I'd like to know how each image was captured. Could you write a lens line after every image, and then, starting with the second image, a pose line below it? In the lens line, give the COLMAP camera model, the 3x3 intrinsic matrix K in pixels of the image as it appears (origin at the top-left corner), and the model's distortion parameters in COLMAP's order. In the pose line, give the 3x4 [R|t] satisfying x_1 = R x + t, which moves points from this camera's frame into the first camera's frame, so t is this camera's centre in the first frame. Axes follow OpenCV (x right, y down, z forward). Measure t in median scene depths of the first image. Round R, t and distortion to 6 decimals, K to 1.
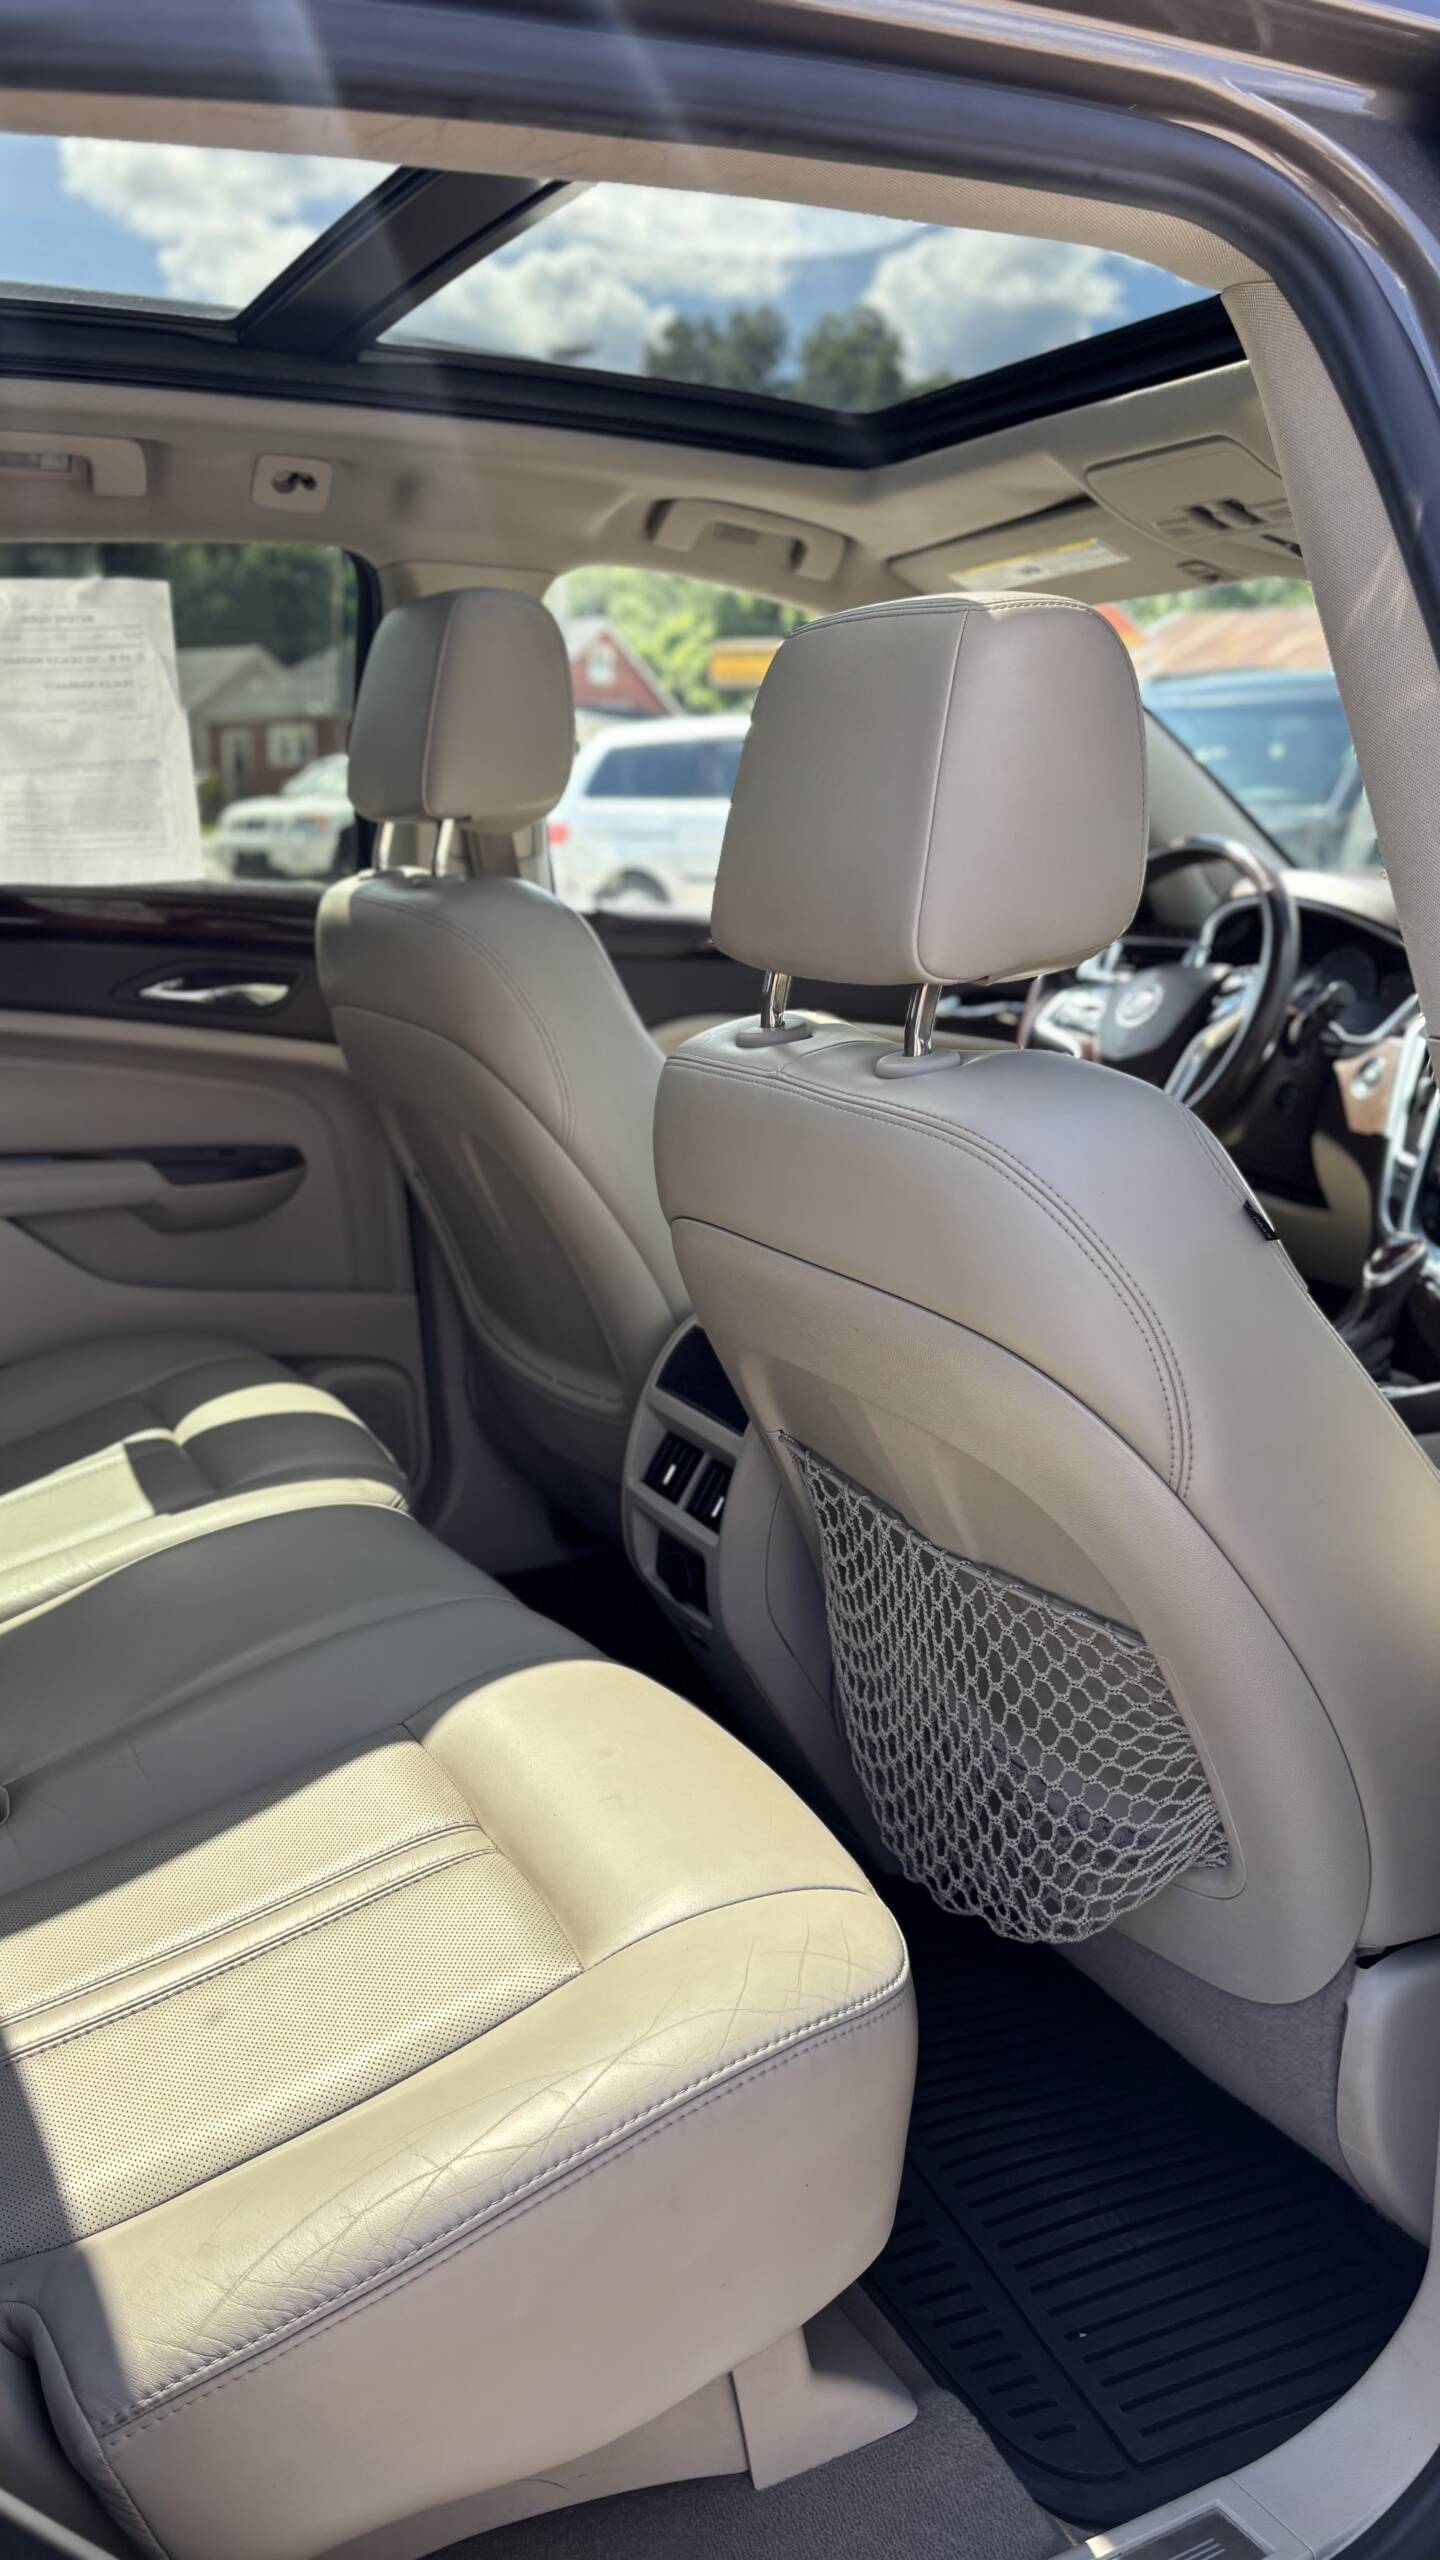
lens RADIAL K [[1963.9, 0, 685.0], [0, 1963.9, 1271.4], [0, 0, 1]] dist [0.057263, -0.083638]
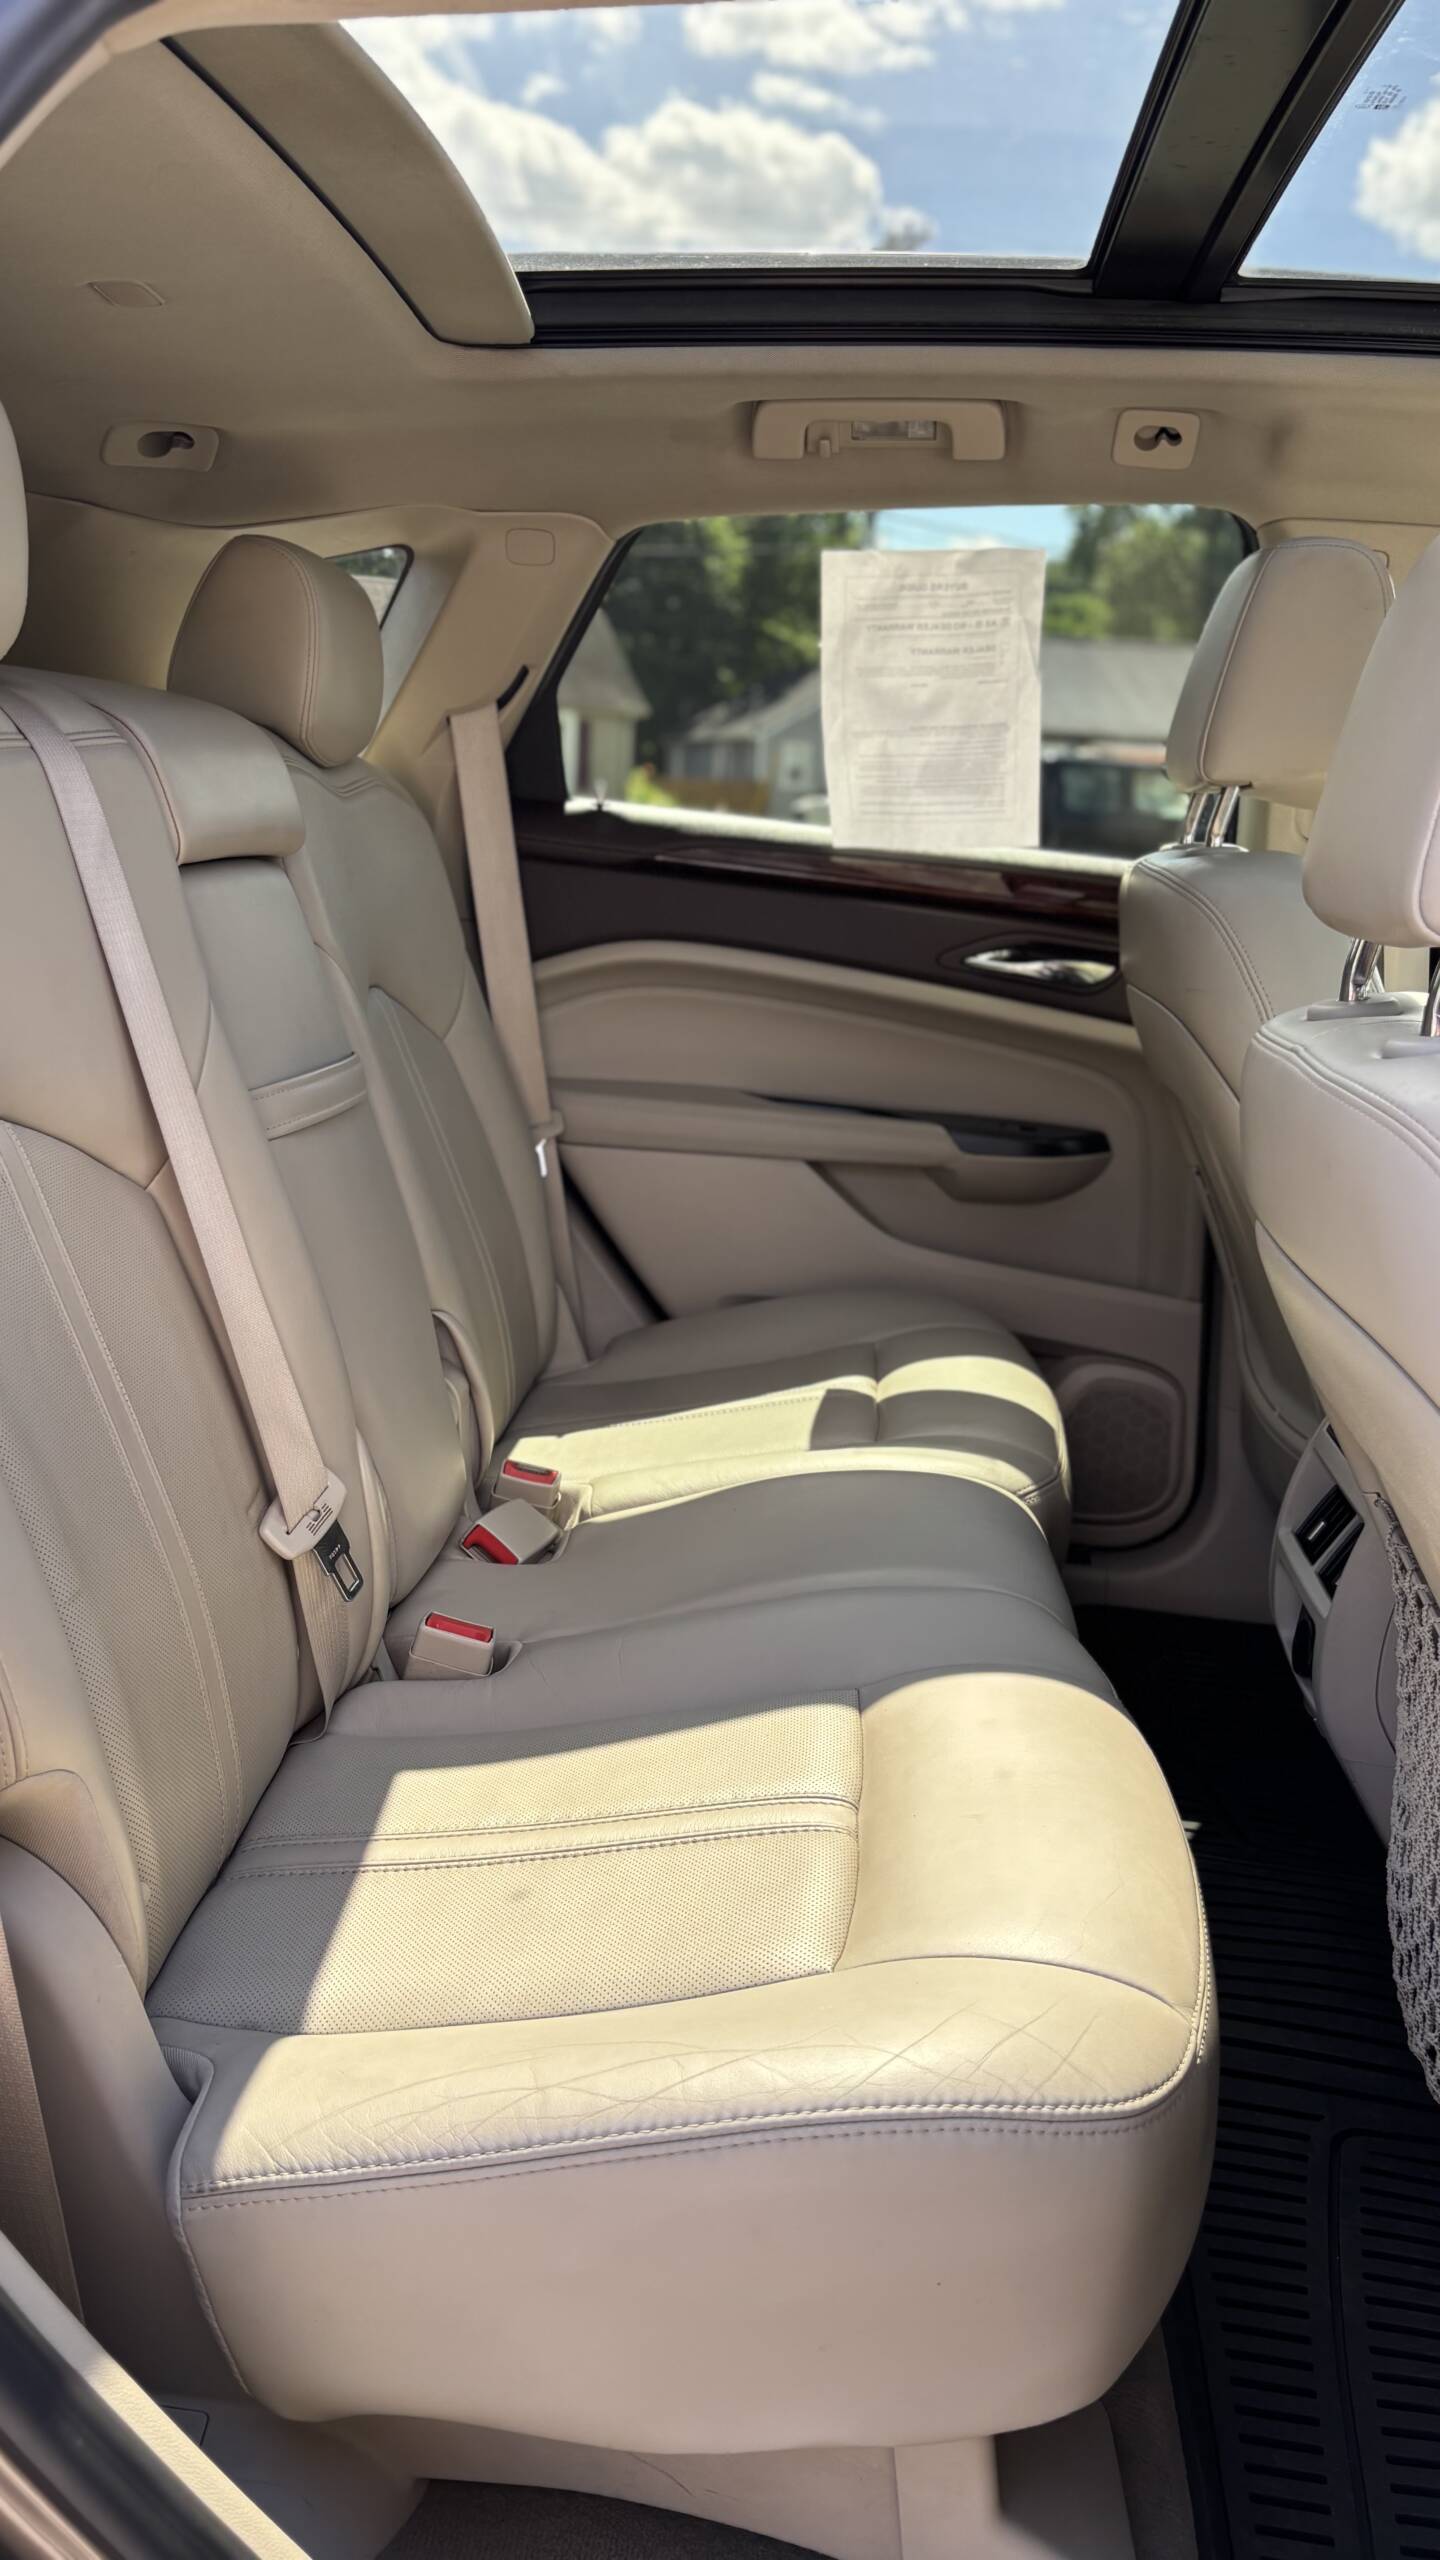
lens RADIAL K [[1995.8, 0, 728.5], [0, 1995.8, 1285.0], [0, 0, 1]] dist [-0.039638, 0.069013]
pose [[0.840480, 0.160208, -0.517617, 0.181858], [-0.165438, 0.985548, 0.036409, 0.005865], [0.515969, 0.055032, 0.854838, 0.088155]]
